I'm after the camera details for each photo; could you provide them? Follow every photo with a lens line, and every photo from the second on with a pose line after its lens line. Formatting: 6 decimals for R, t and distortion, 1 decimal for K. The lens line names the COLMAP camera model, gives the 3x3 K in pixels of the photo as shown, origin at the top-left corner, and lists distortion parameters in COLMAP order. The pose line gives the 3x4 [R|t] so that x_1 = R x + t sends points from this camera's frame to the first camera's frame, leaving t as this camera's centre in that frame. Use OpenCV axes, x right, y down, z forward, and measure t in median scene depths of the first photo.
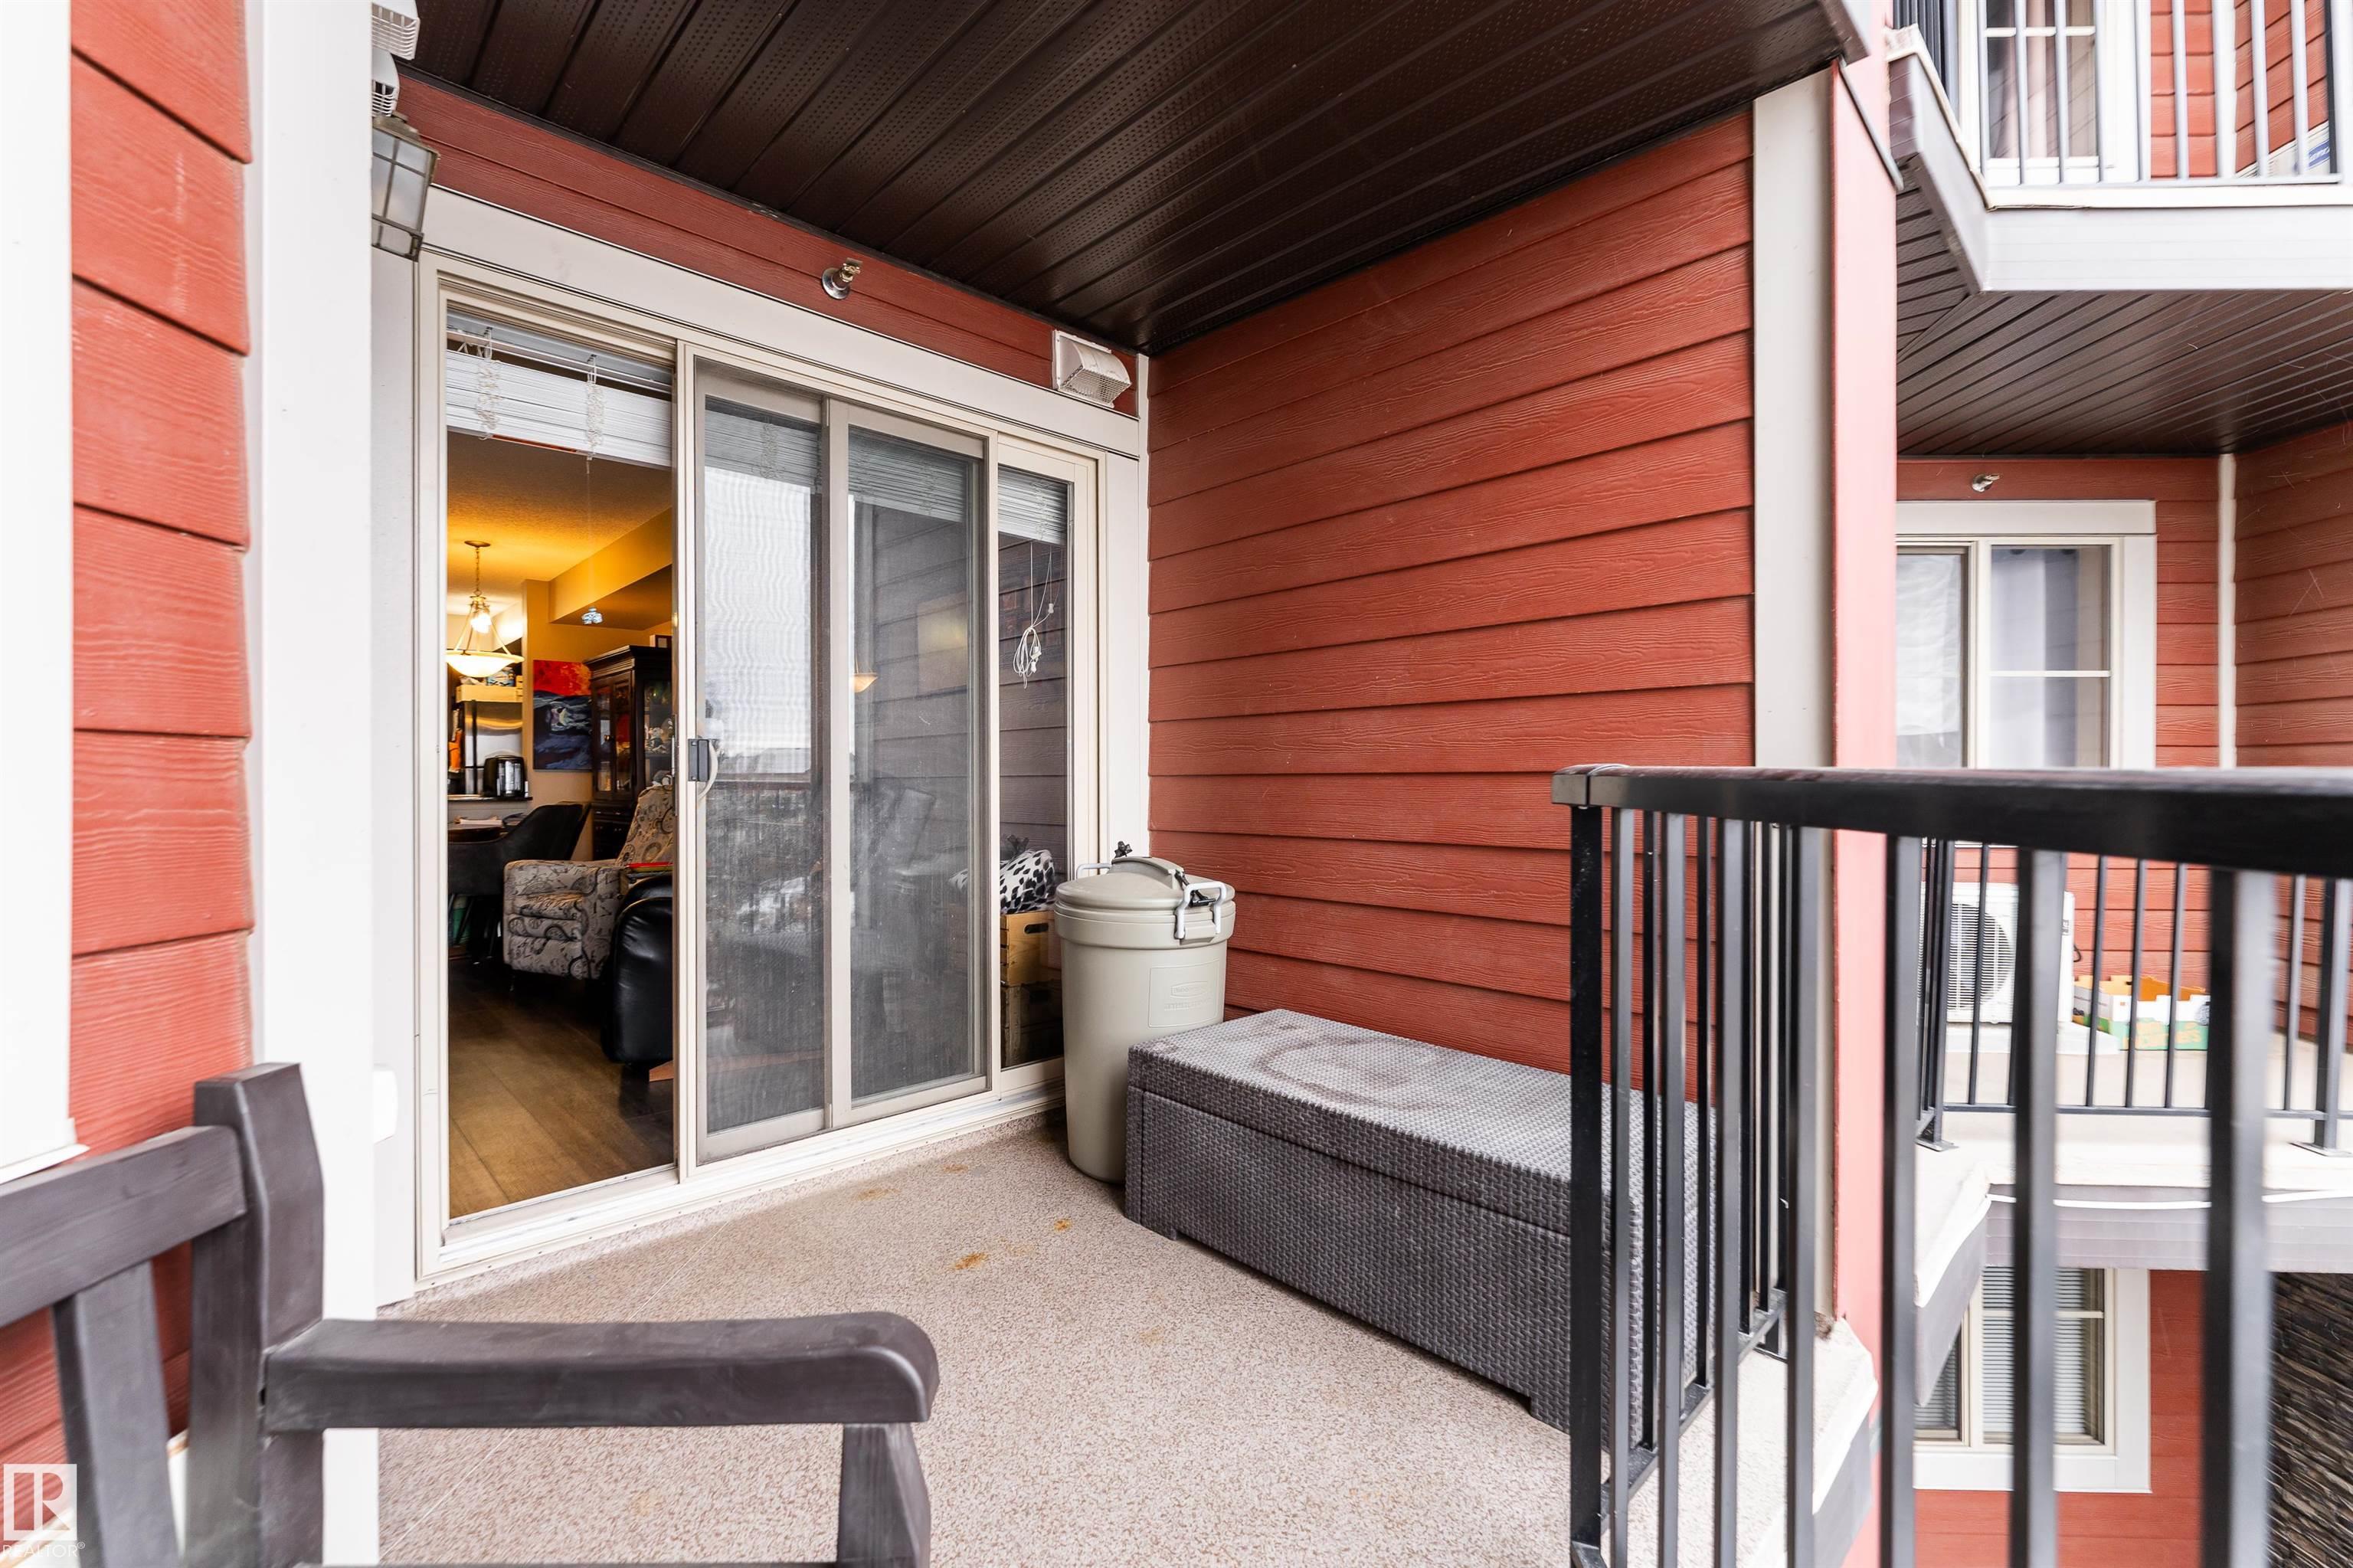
lens RADIAL K [[1008.3, 0, 1247.2], [0, 1008.3, 779.5], [0, 0, 1]] dist [-0.001315, -0.000116]
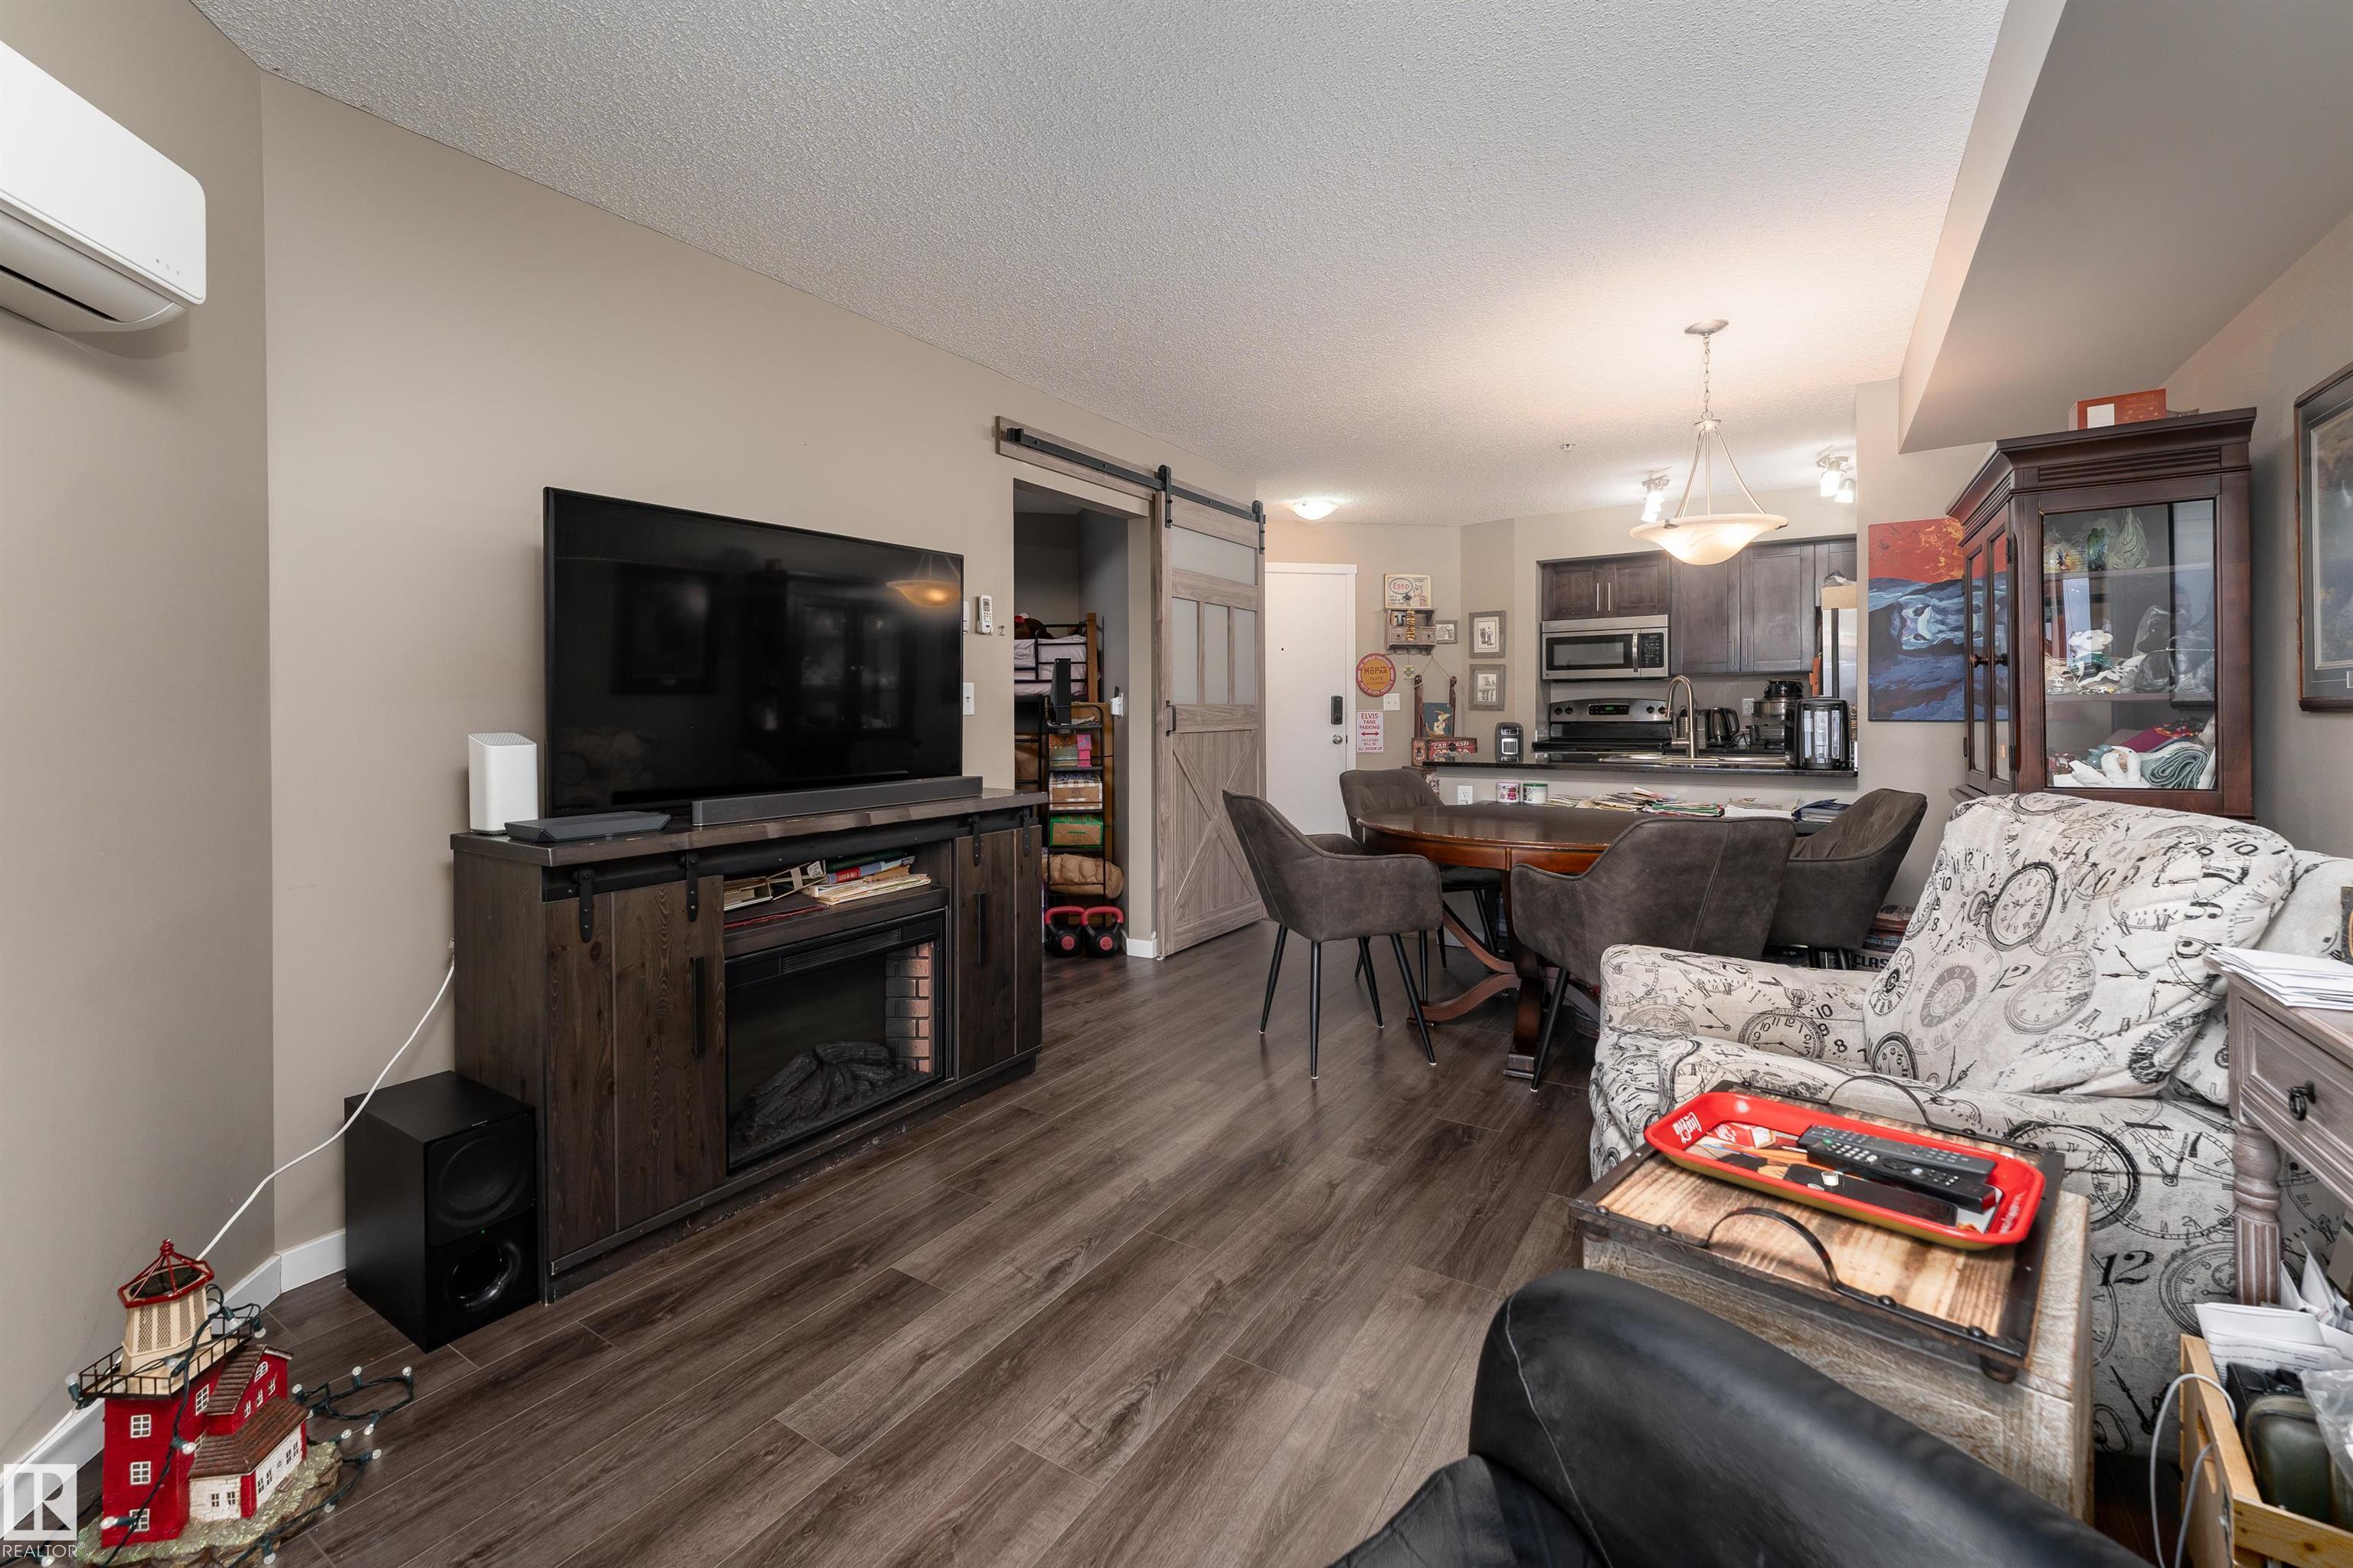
lens RADIAL K [[987.8, 0, 1121.3], [0, 987.8, 709.6], [0, 0, 1]] dist [0.000139, 0.000014]
pose [[0.154522, 0.002575, -0.987986, -0.226202], [0.004649, 0.999984, 0.003333, -0.019659], [0.987978, -0.005109, 0.154508, 0.498362]]
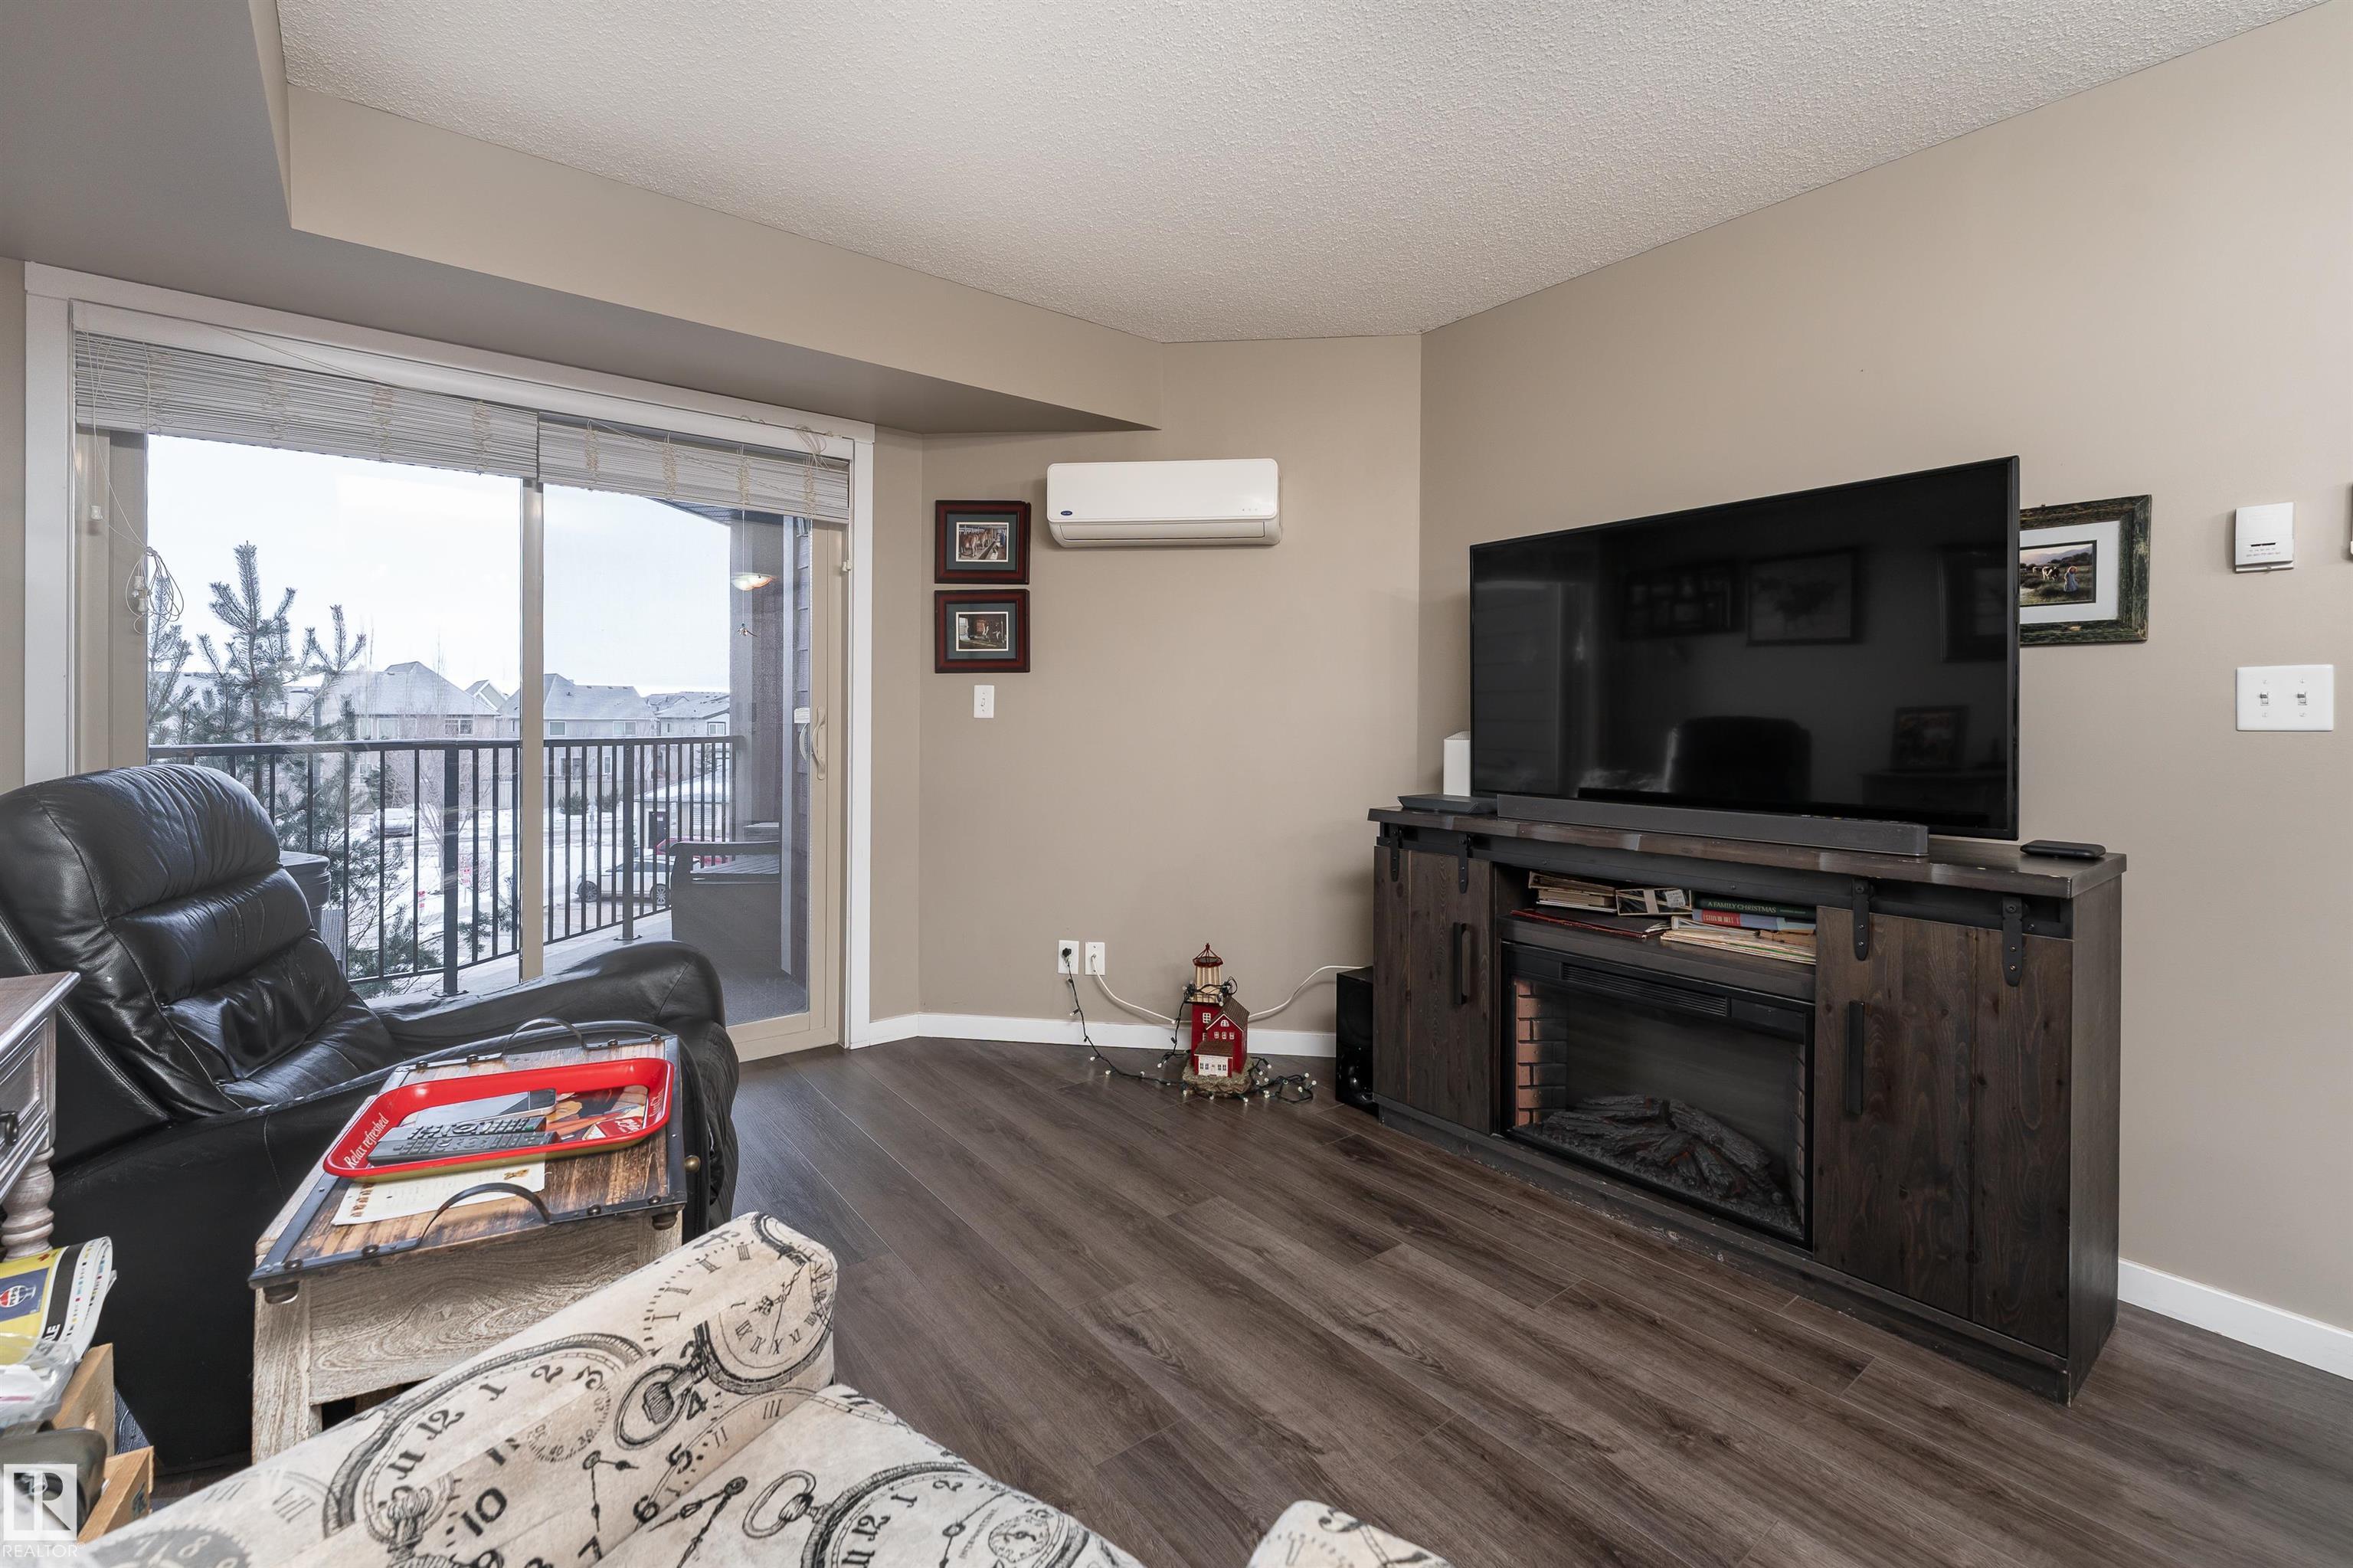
lens RADIAL K [[1015.2, 0, 1225.7], [0, 1015.2, 719.2], [0, 0, 1]] dist [-0.000378, -0.000001]
pose [[-0.992874, -0.004473, 0.119081, -0.507859], [-0.004264, 0.999989, 0.002013, -0.017804], [-0.119089, 0.001491, -0.992882, 0.796522]]
